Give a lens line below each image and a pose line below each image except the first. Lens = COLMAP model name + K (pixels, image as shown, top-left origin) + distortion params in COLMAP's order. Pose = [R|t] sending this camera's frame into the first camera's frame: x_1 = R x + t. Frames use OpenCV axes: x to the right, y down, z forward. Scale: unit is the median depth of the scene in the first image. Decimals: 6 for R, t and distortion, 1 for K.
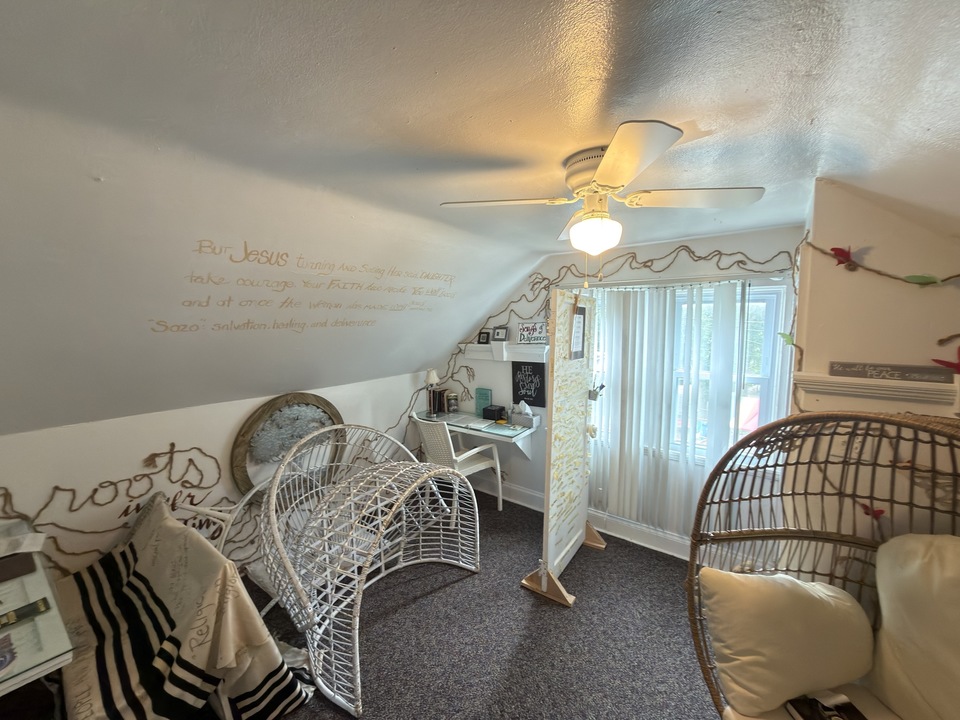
lens RADIAL K [[383.7, 0, 481.8], [0, 383.7, 360.6], [0, 0, 1]] dist [0.000112, 0.000611]
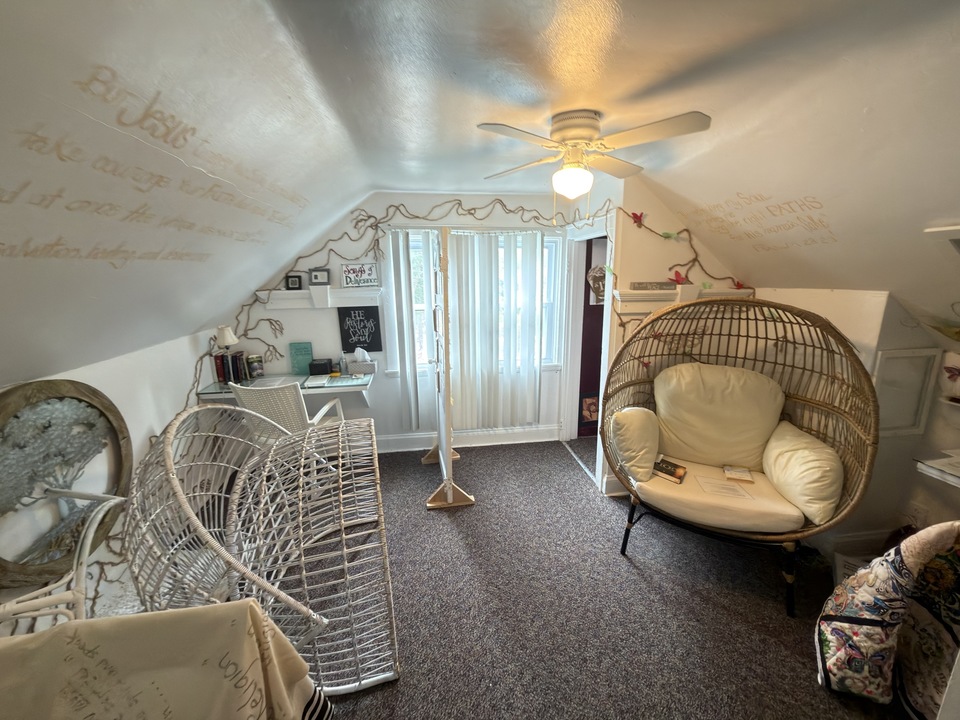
lens RADIAL K [[383.7, 0, 482.8], [0, 383.7, 359.9], [0, 0, 1]] dist [0.000112, 0.000611]
pose [[0.699744, -0.161053, 0.696003, -0.358497], [0.077803, 0.985642, 0.149854, 0.016189], [-0.710145, -0.050708, 0.702228, 0.115041]]
